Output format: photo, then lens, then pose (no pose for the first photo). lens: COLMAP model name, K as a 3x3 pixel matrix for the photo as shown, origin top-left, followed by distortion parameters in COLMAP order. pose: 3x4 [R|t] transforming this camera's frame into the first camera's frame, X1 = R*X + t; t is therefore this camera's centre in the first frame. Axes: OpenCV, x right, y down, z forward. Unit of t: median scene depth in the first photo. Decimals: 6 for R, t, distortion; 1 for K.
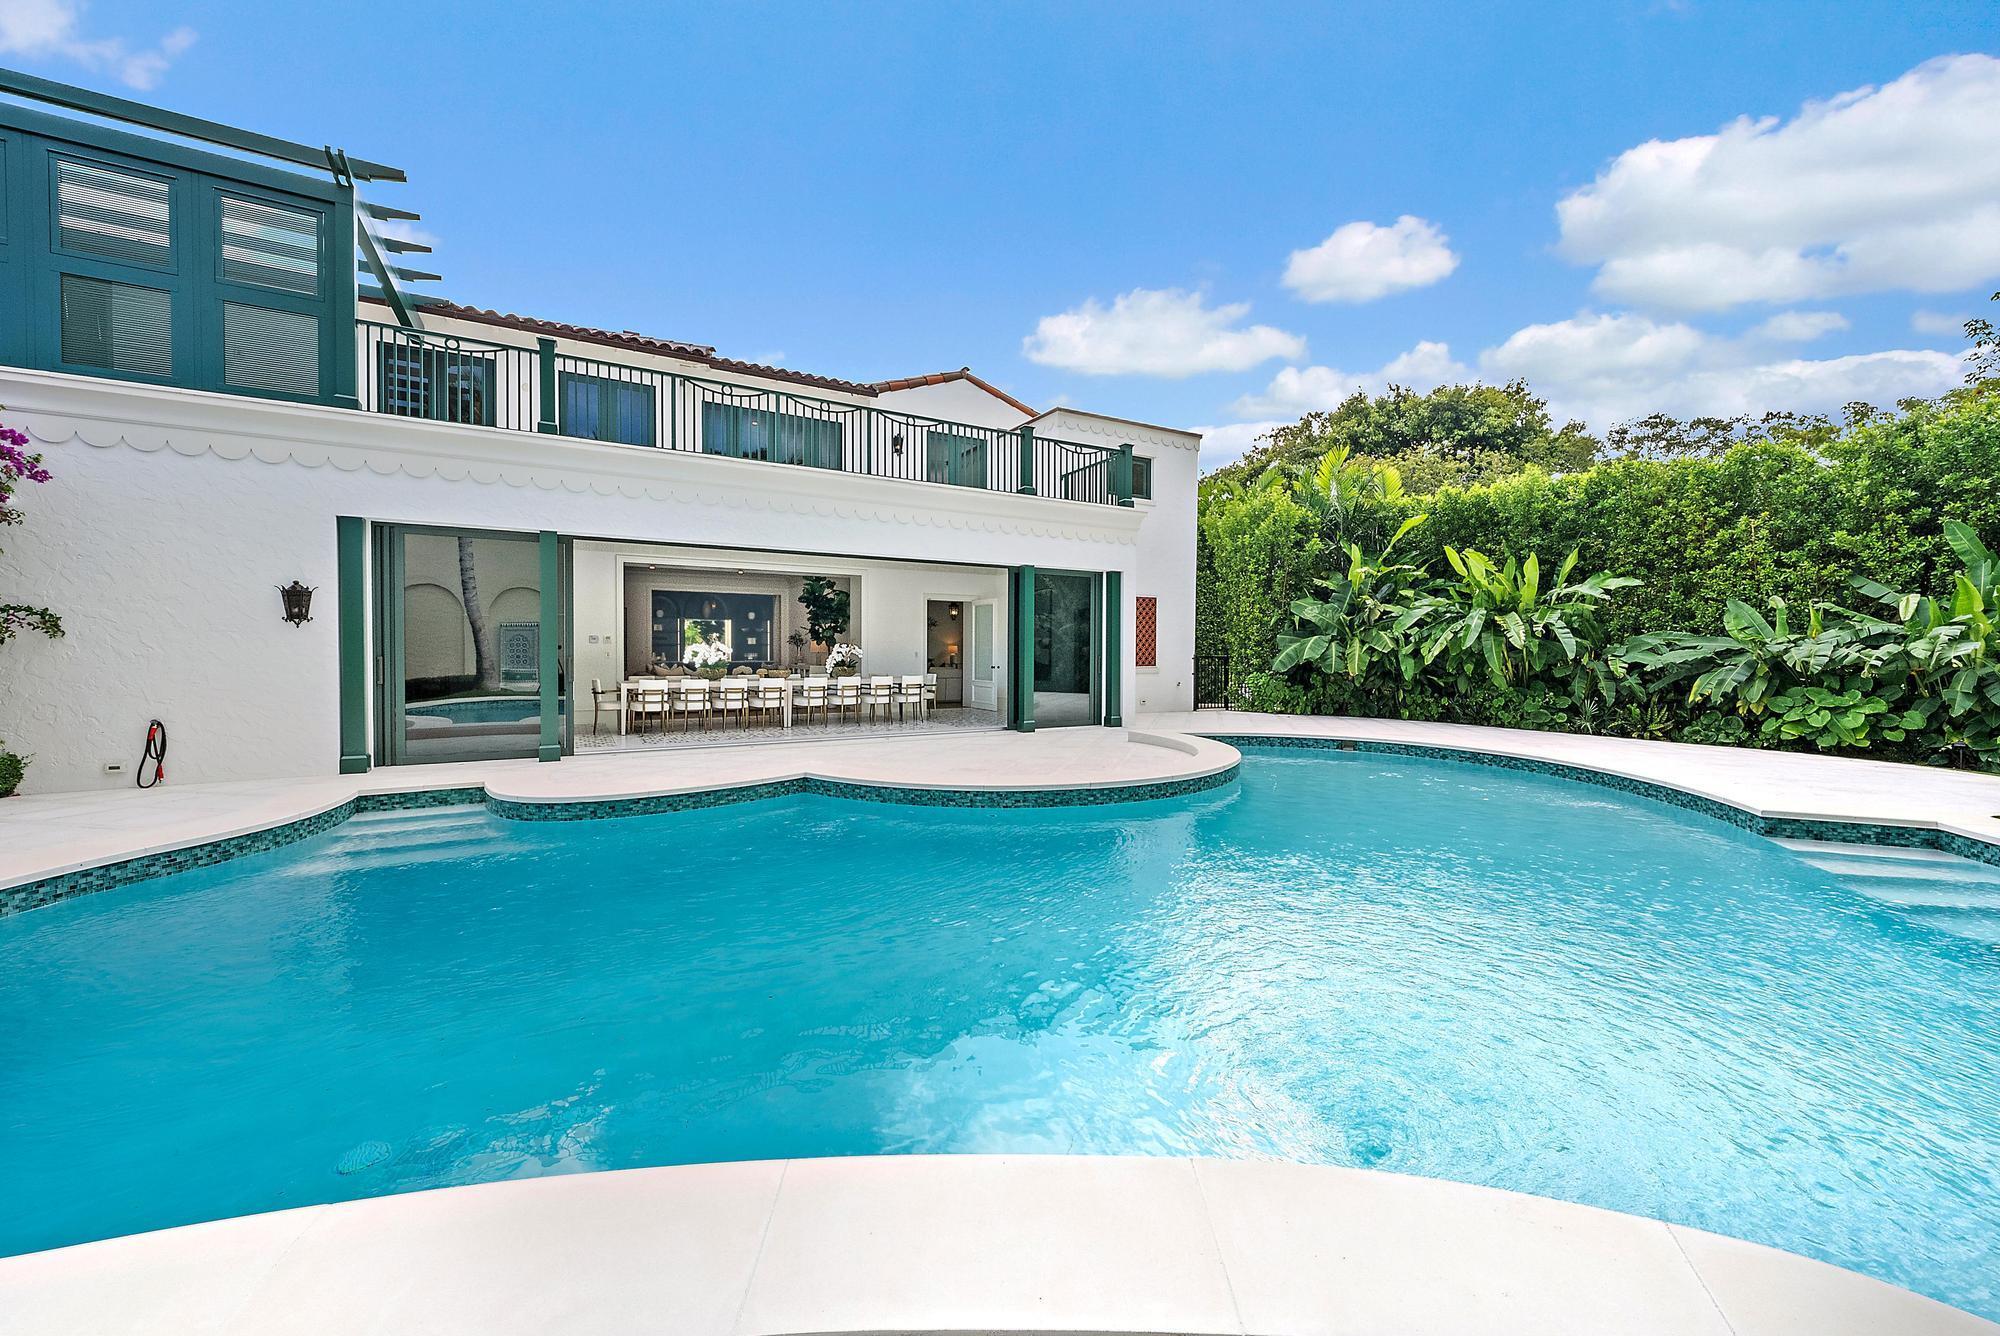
lens RADIAL K [[803.2, 0, 1016.4], [0, 803.2, 659.5], [0, 0, 1]] dist [0.000098, 0.000000]
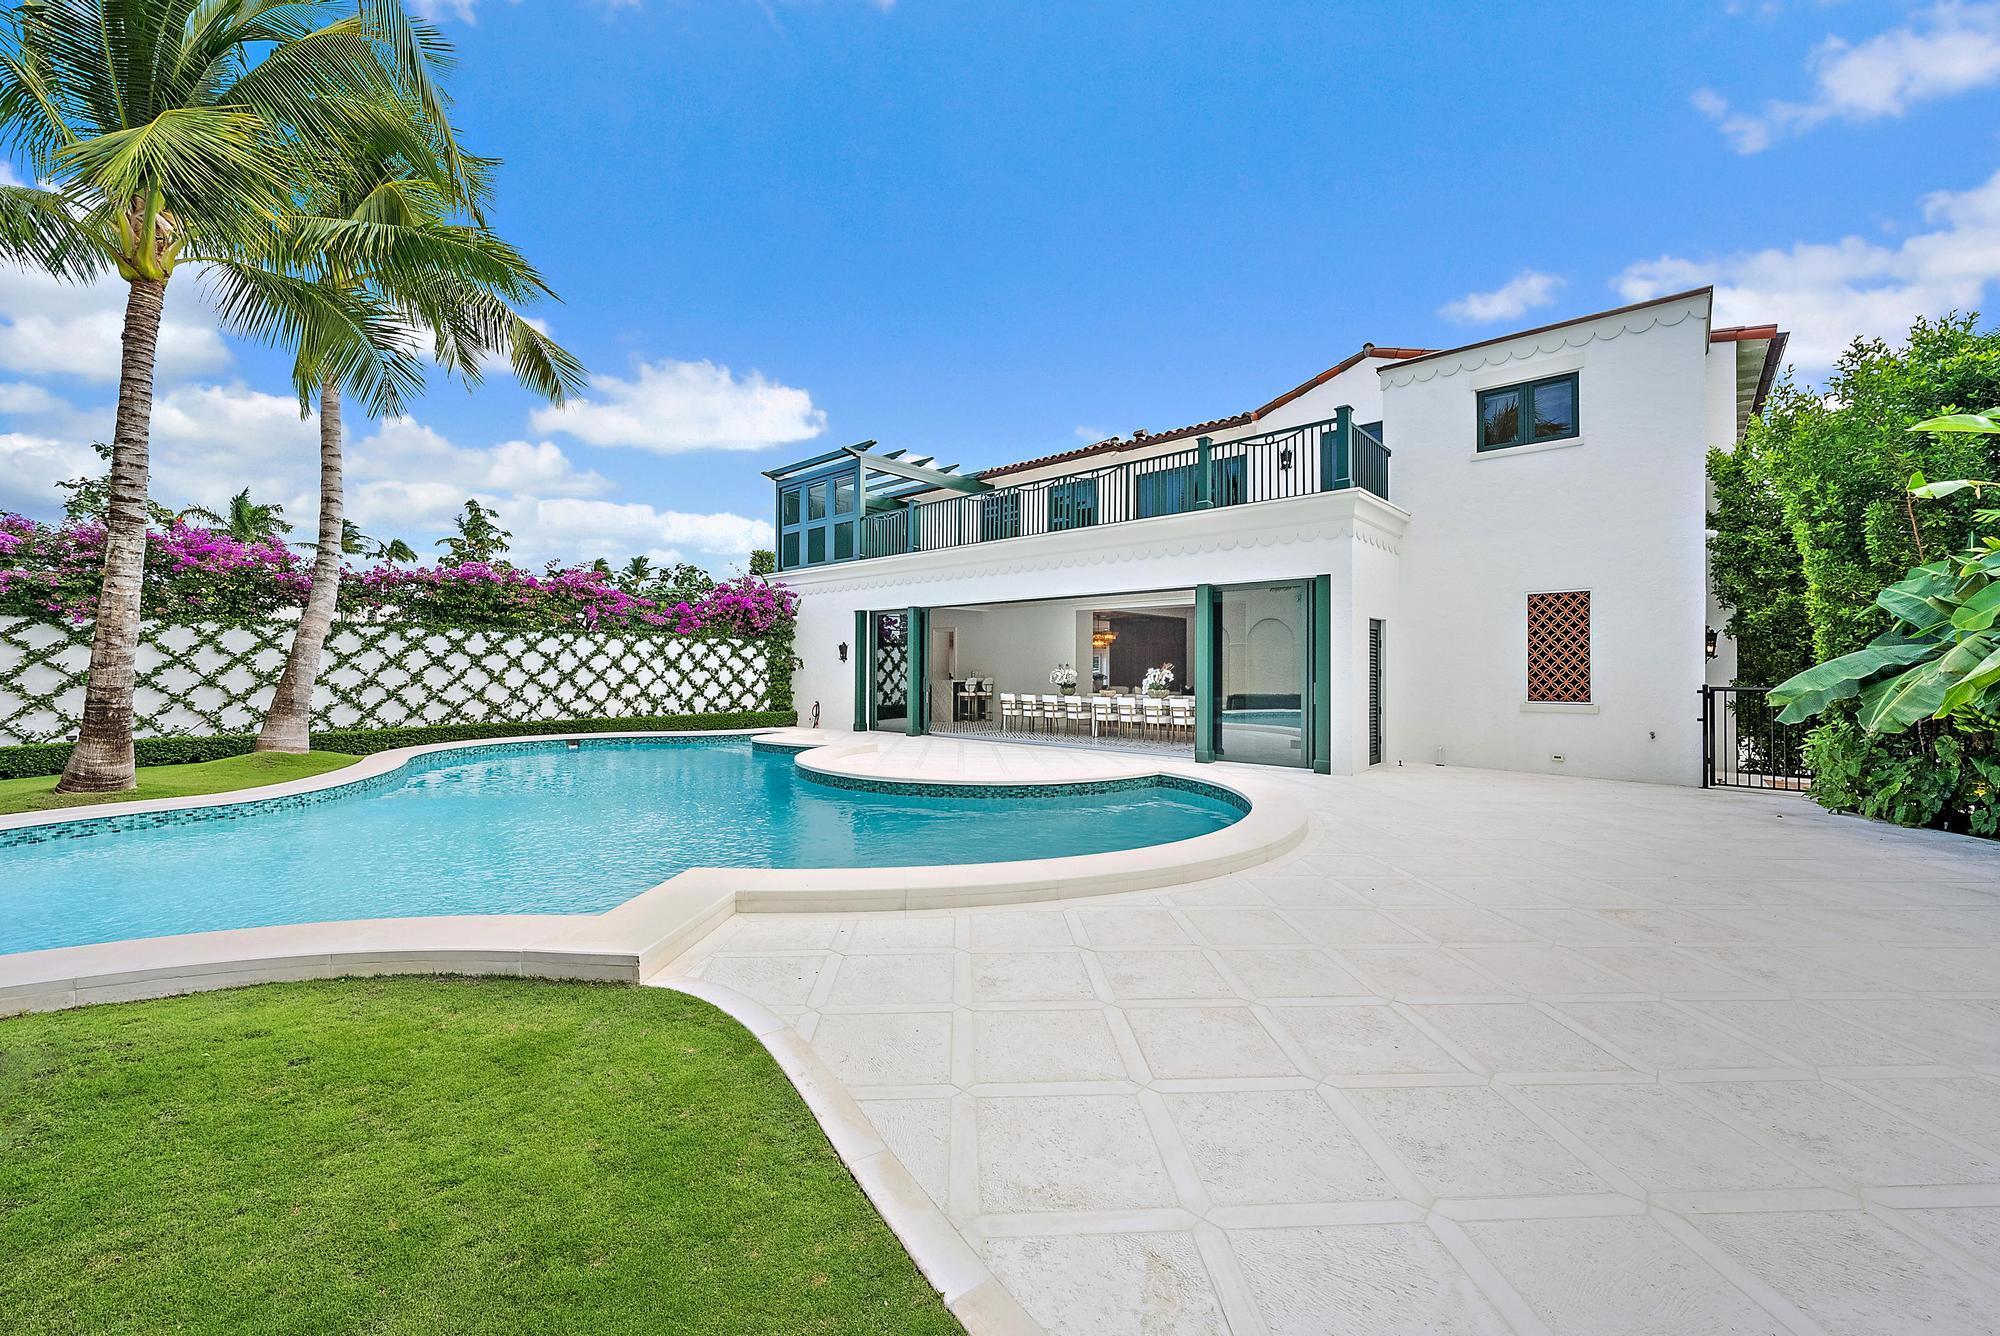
lens RADIAL K [[803.2, 0, 1016.4], [0, 803.2, 659.5], [0, 0, 1]] dist [0.000098, 0.000000]
pose [[0.266873, -0.017216, -0.963578, 0.809208], [-0.017261, 0.999595, -0.022640, -0.004055], [0.963577, 0.022675, 0.266467, 0.509992]]
